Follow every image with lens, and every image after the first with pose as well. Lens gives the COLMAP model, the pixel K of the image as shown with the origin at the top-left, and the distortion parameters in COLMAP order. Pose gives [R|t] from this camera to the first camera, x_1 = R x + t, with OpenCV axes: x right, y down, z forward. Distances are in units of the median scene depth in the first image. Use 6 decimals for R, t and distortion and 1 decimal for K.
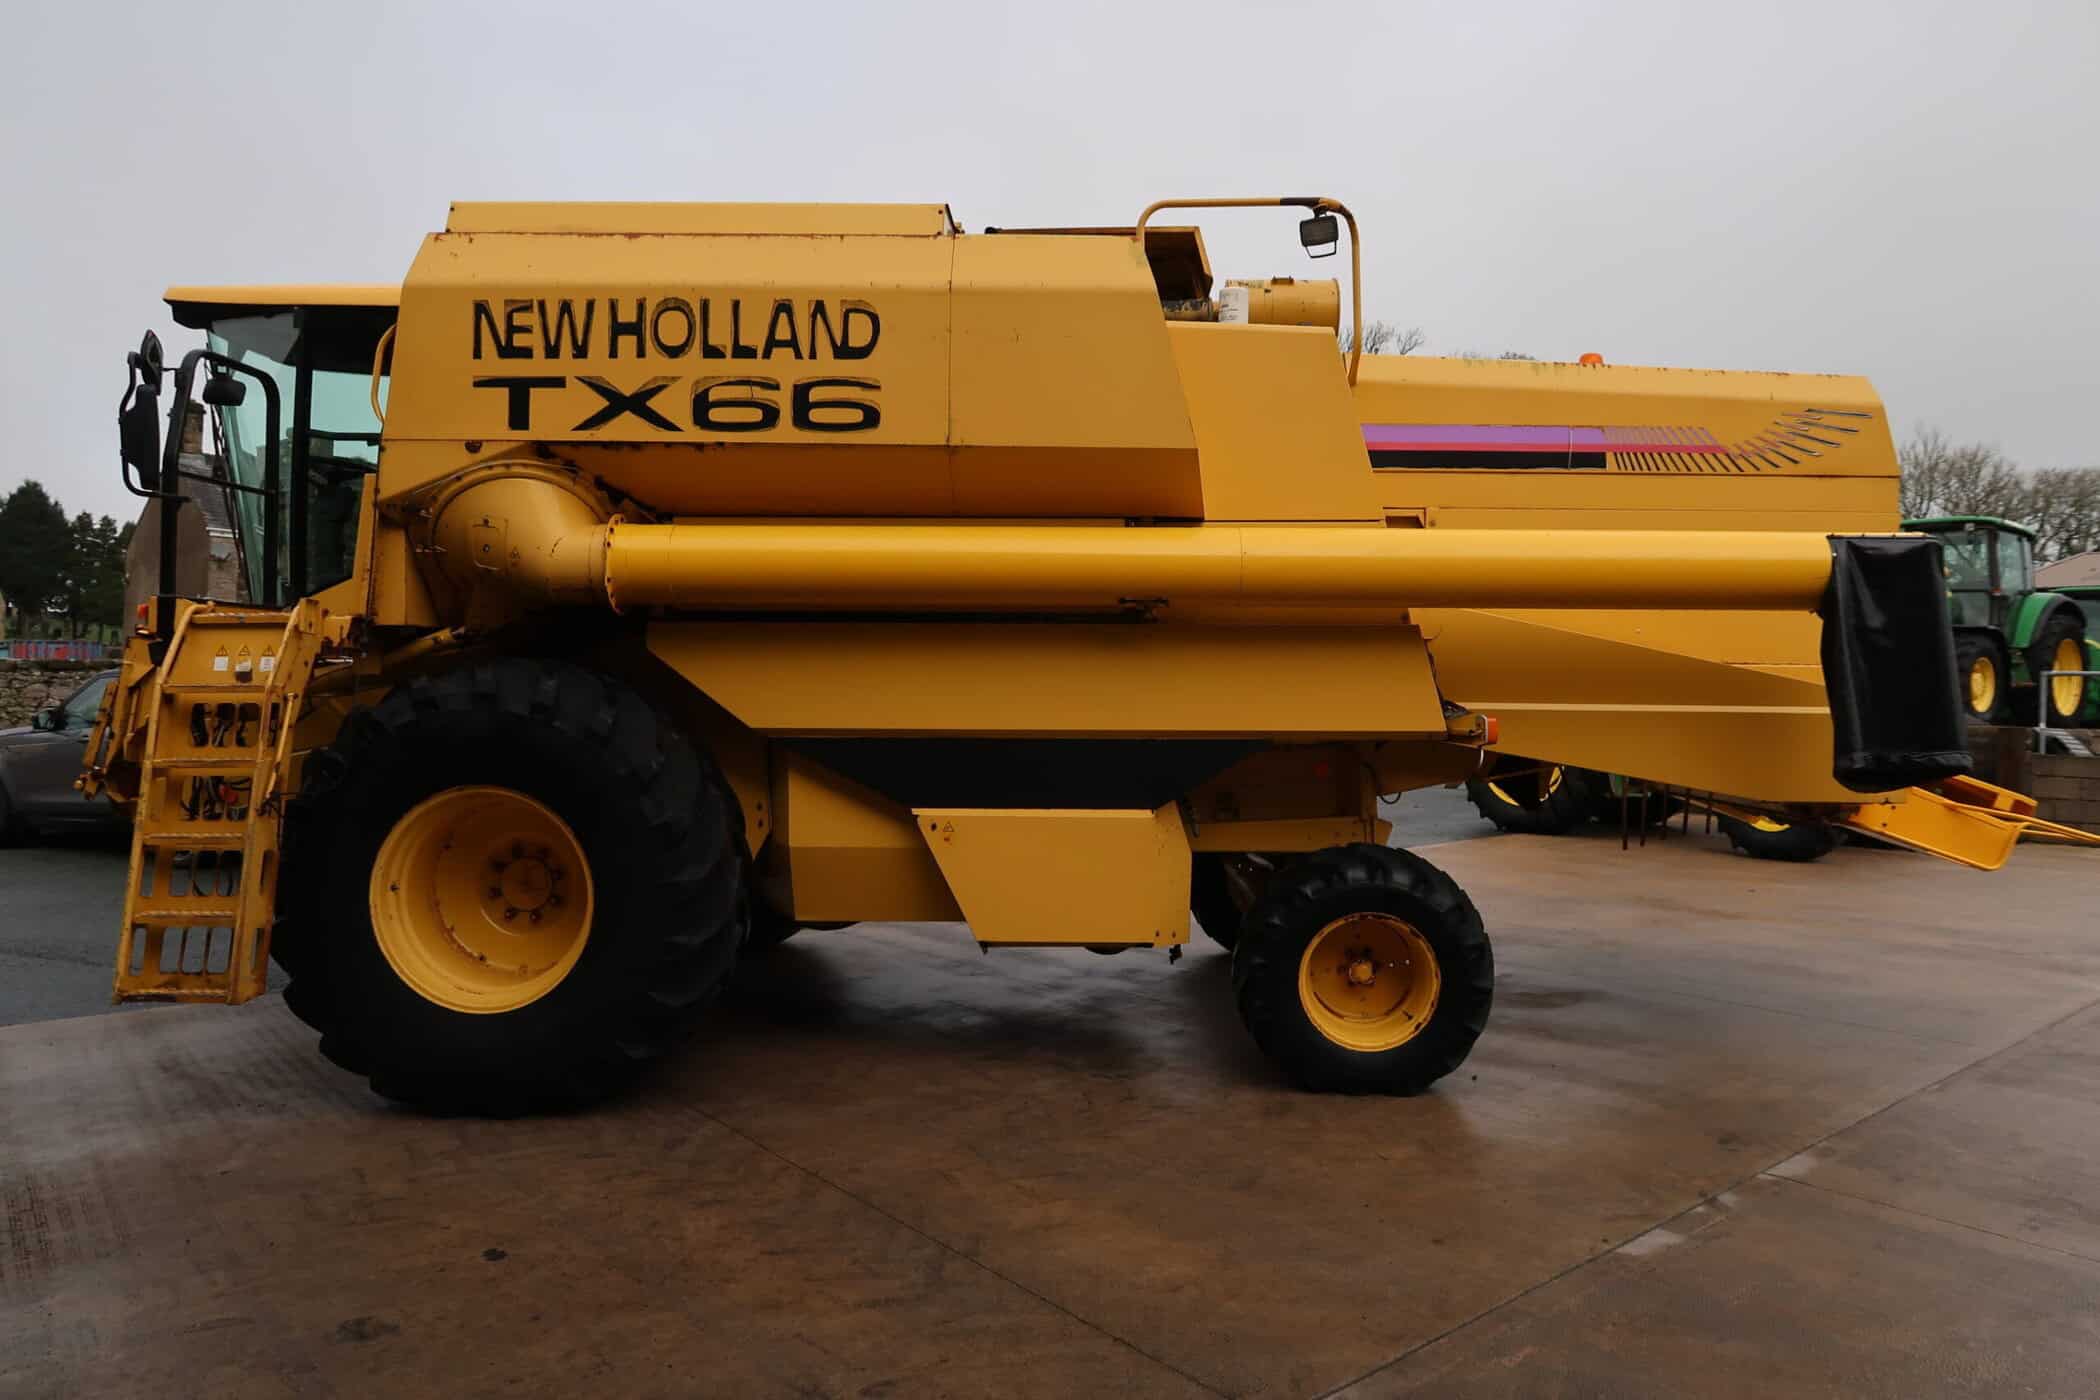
lens RADIAL K [[1440.5, 0, 1044.7], [0, 1440.5, 690.5], [0, 0, 1]] dist [-0.027659, 0.008239]
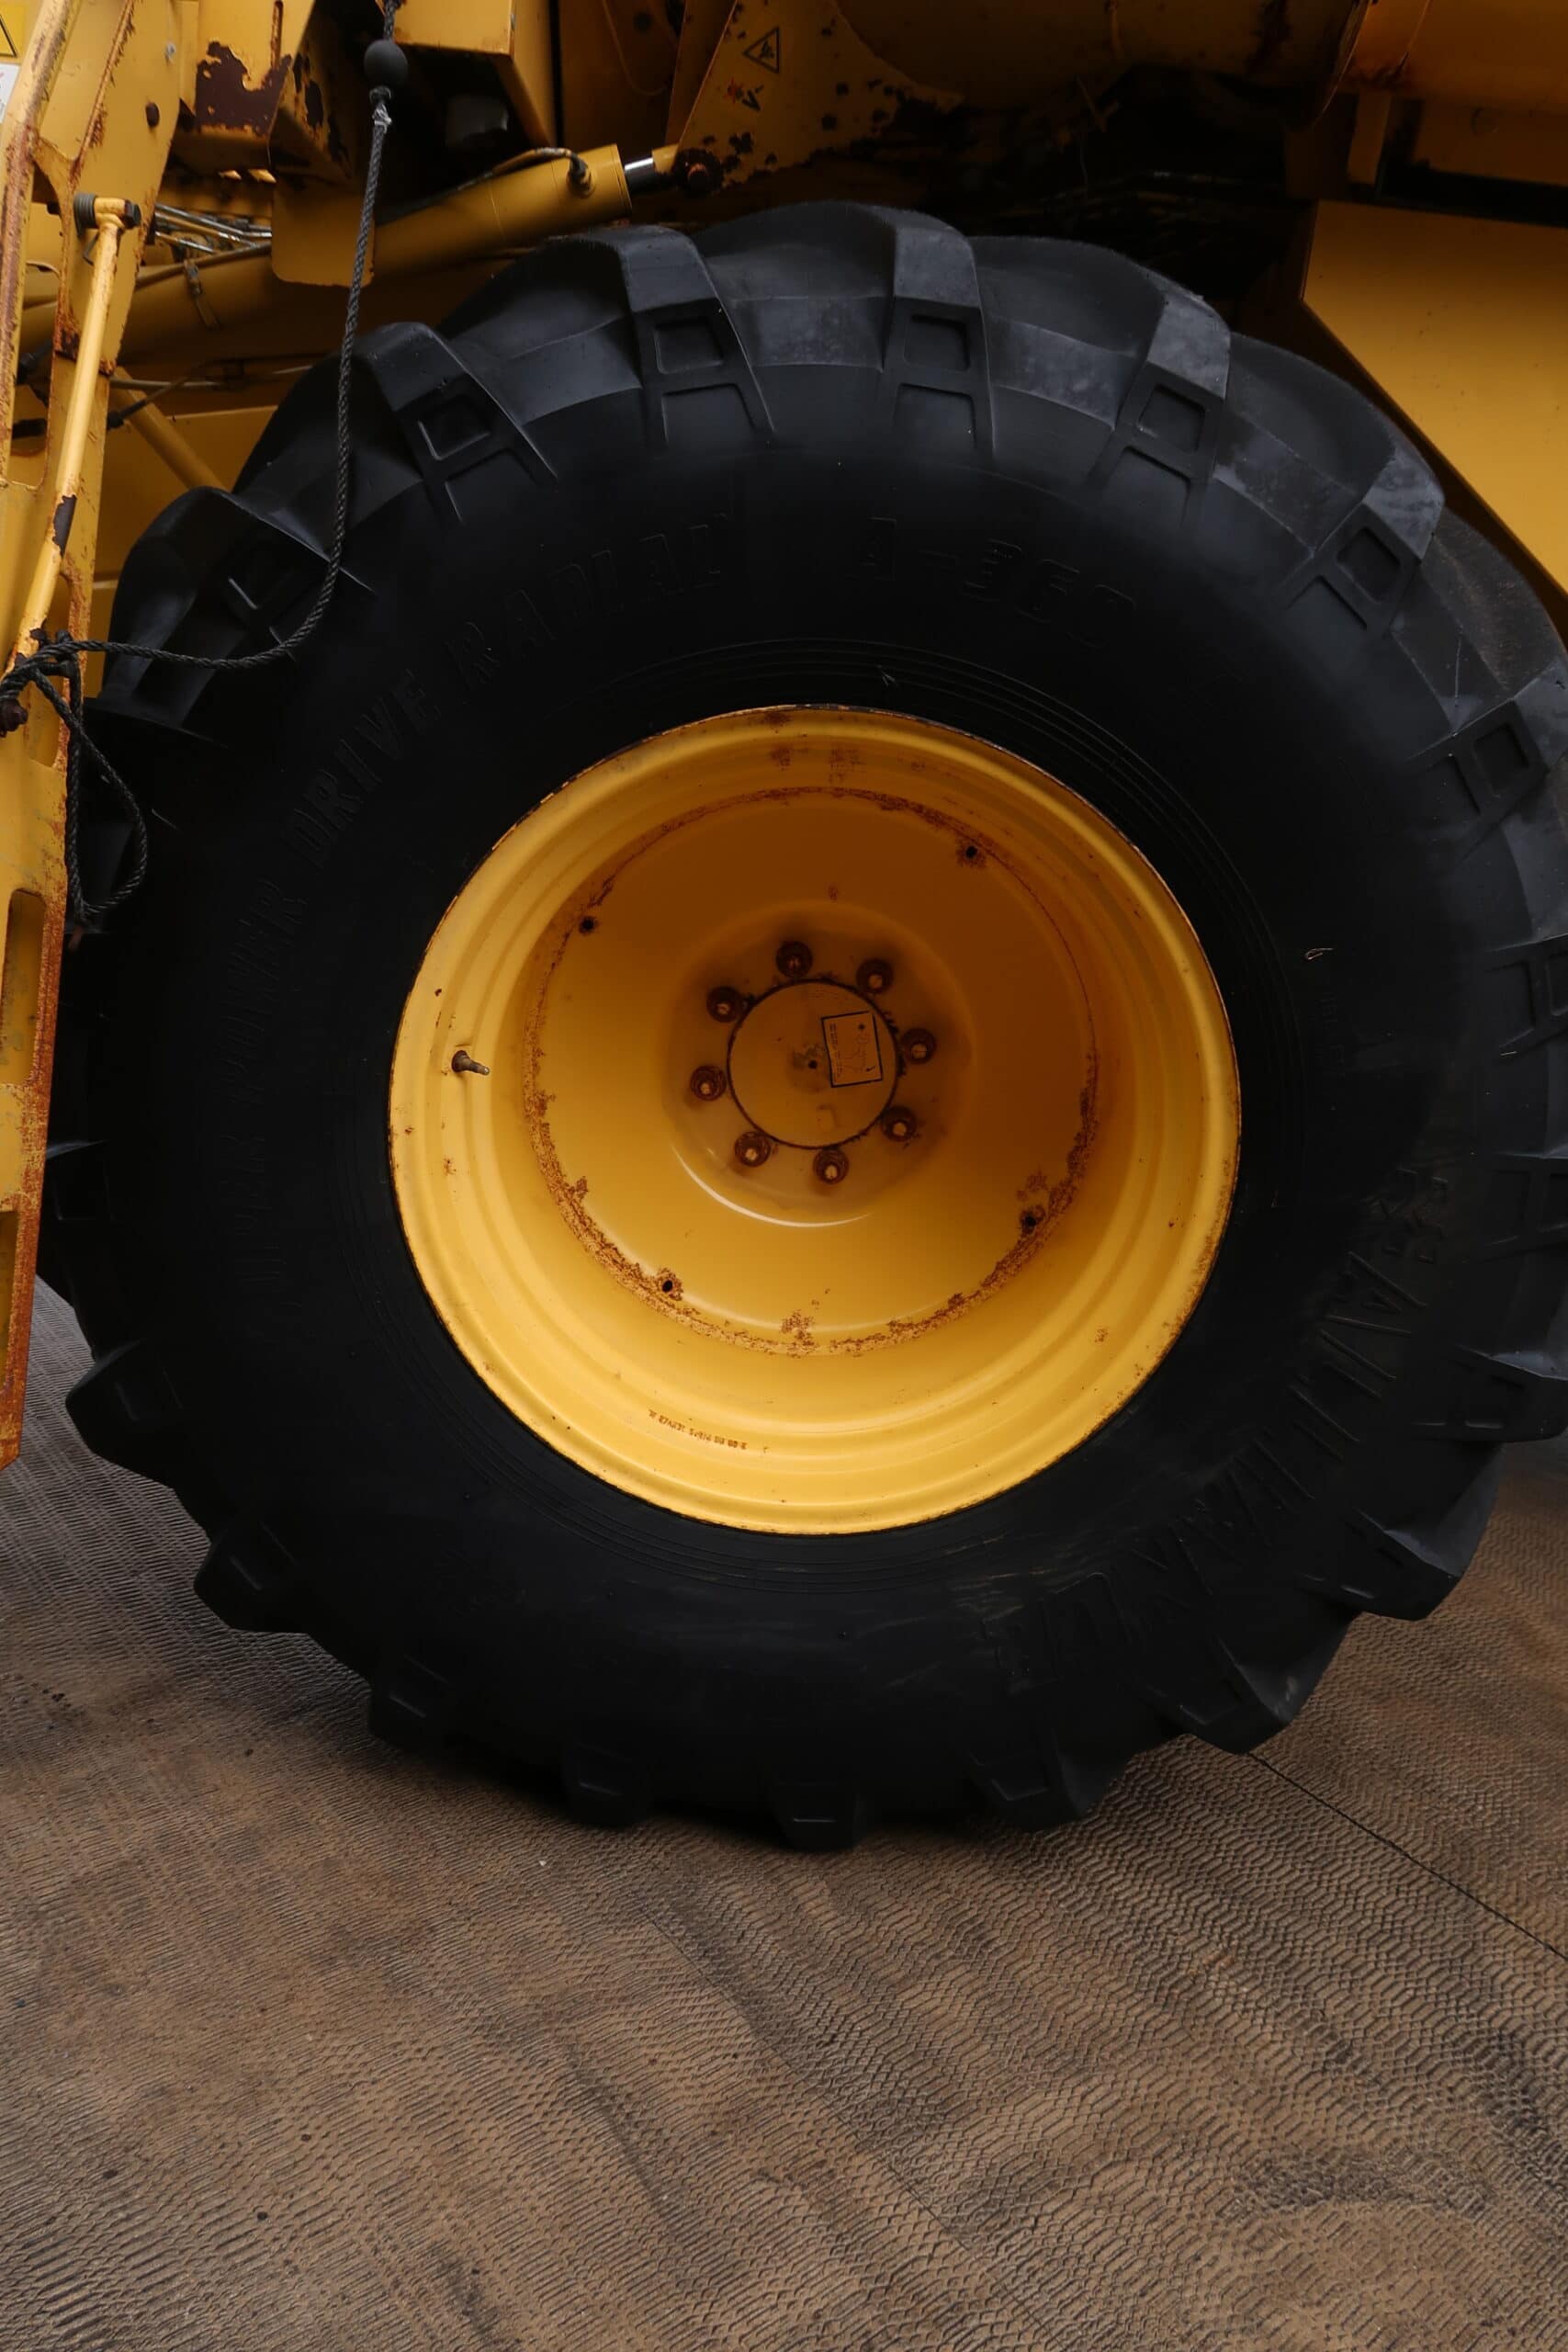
lens RADIAL K [[1613.3, 0, 782.0], [0, 1613.3, 1173.6], [0, 0, 1]] dist [-0.027659, 0.008239]
pose [[0.994618, 0.099573, 0.028645, -0.381485], [-0.103583, 0.961985, 0.252696, 0.070158], [-0.002394, -0.254303, 0.967122, 0.661956]]
